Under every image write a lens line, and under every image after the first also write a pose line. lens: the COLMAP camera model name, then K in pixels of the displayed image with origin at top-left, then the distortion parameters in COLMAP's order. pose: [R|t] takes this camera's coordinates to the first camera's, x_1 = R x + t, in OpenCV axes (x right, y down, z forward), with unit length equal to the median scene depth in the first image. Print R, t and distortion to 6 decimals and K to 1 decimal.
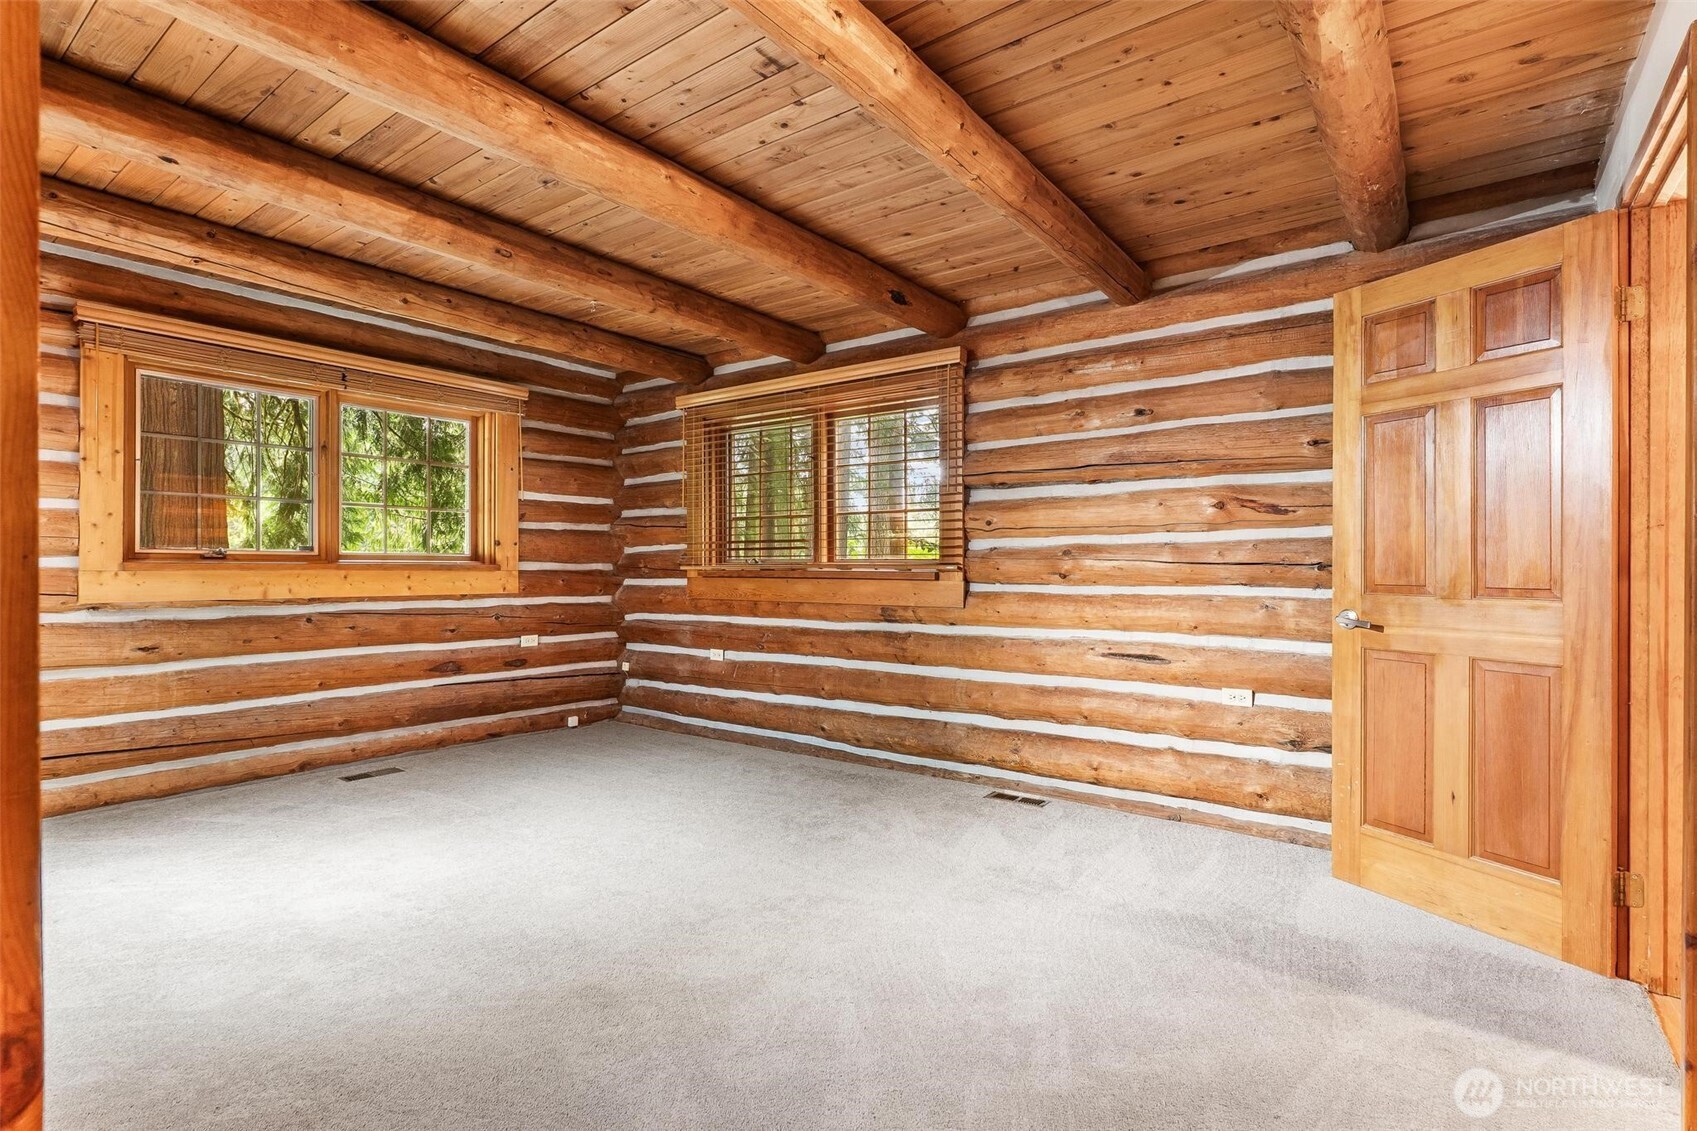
lens RADIAL K [[820.9, 0, 842.5], [0, 820.9, 562.0], [0, 0, 1]] dist [0.006523, -0.002888]
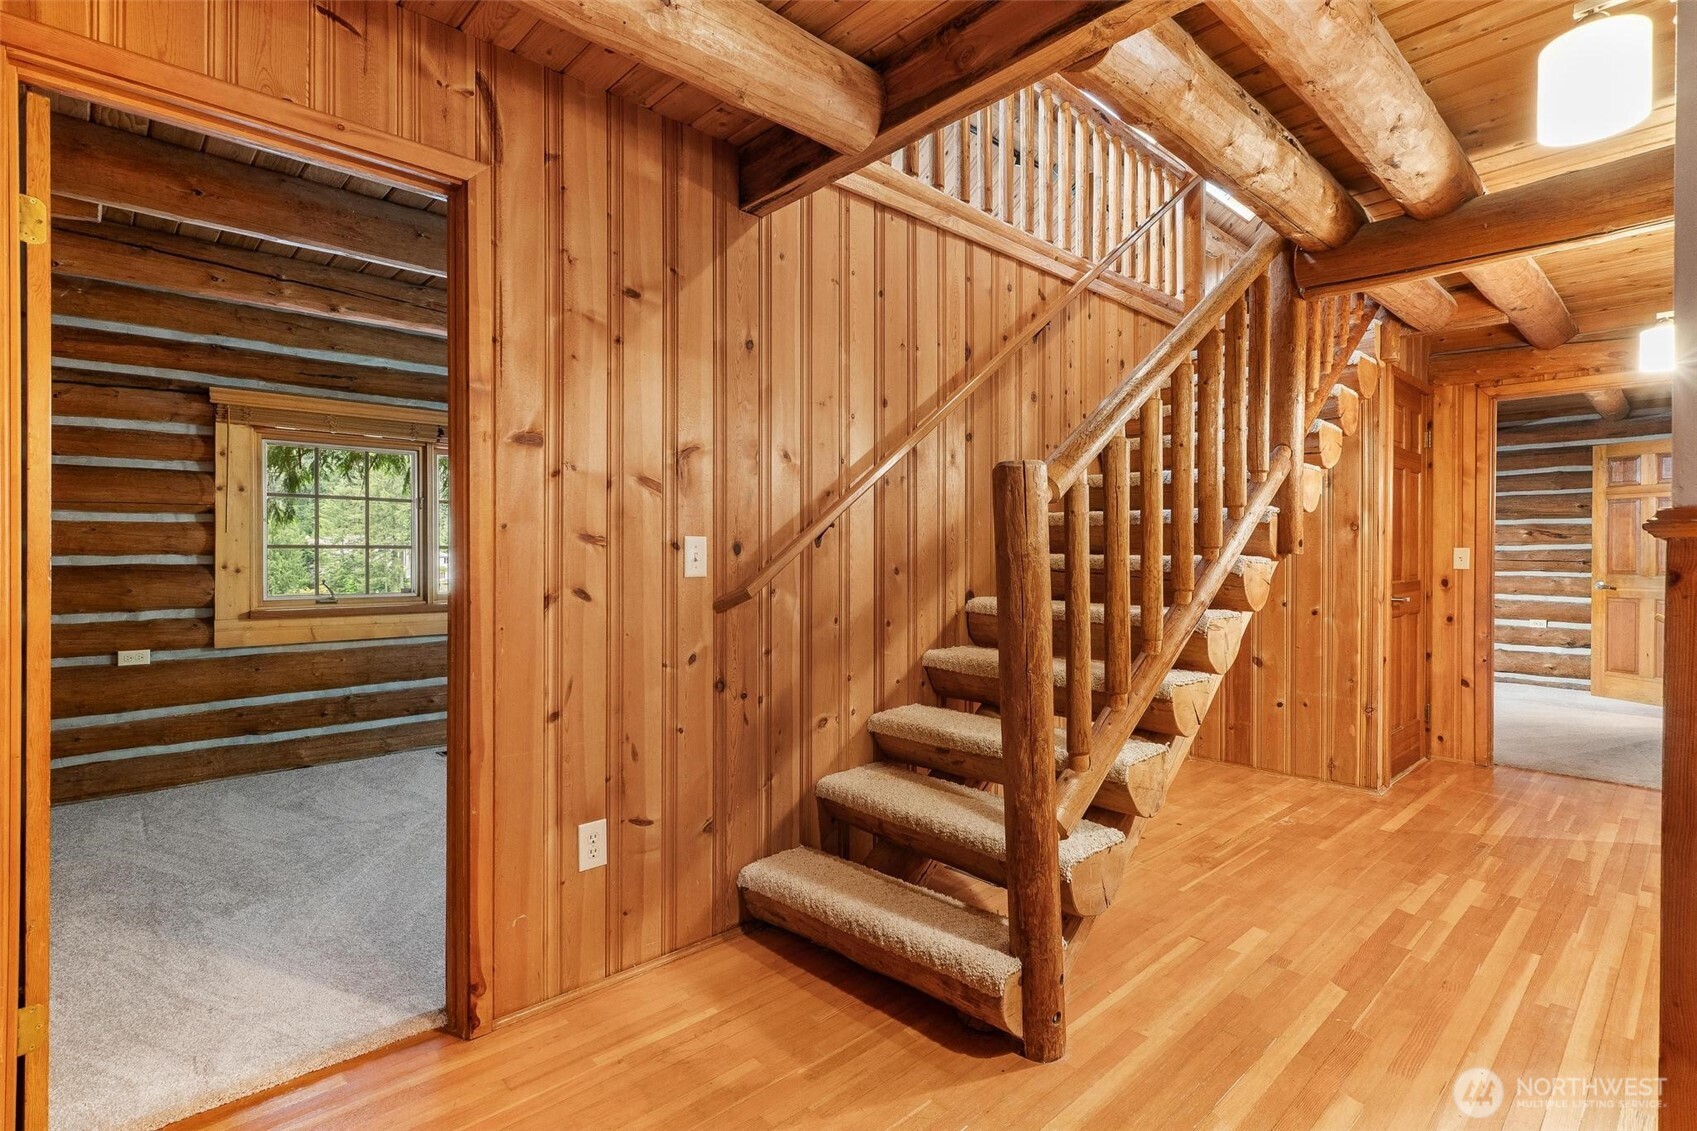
lens RADIAL K [[820.9, 0, 850.4], [0, 820.9, 555.2], [0, 0, 1]] dist [0.006523, -0.002888]
pose [[0.984399, -0.000060, -0.175953, -0.640019], [0.001413, 0.999970, 0.007566, -0.022187], [0.175947, -0.007696, 0.984369, -1.005036]]
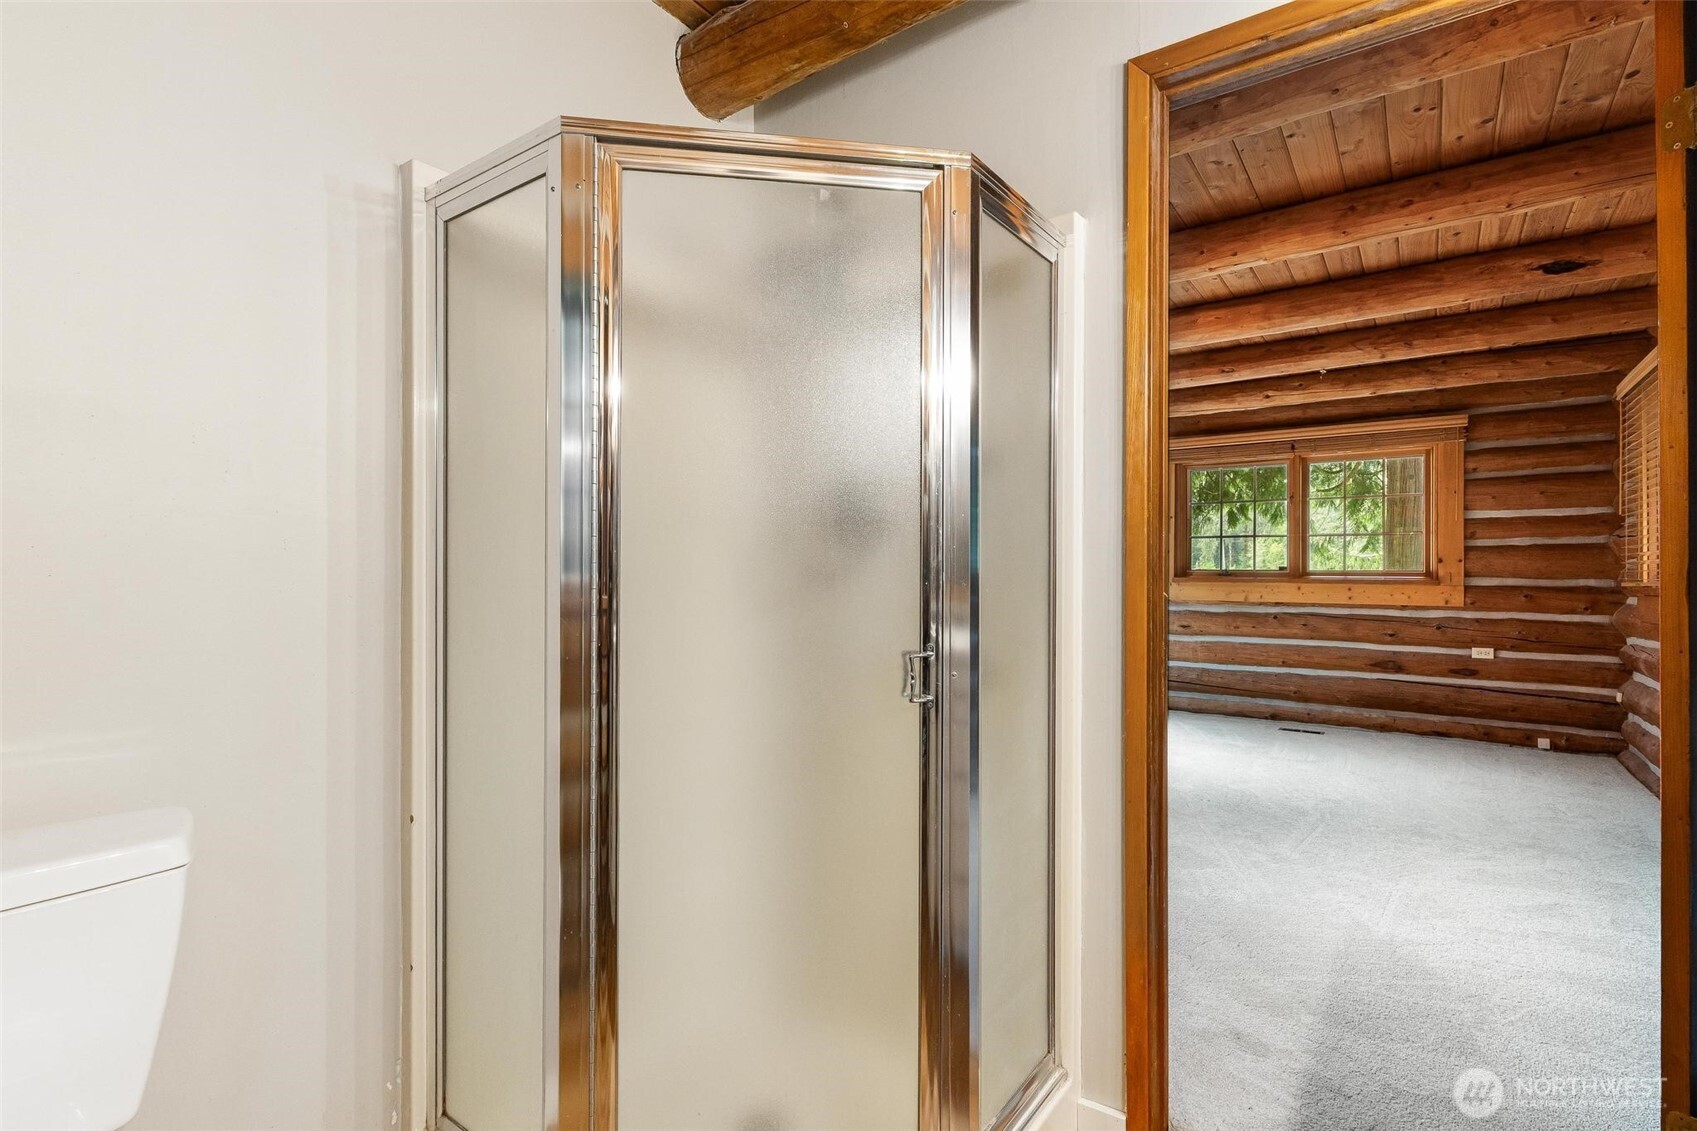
lens RADIAL K [[820.9, 0, 851.6], [0, 820.9, 571.0], [0, 0, 1]] dist [0.006523, -0.002888]
pose [[0.014034, -0.010146, -0.999850, 0.887683], [-0.002443, 0.999945, -0.010181, 0.005253], [0.999899, 0.002586, 0.014009, 0.245563]]
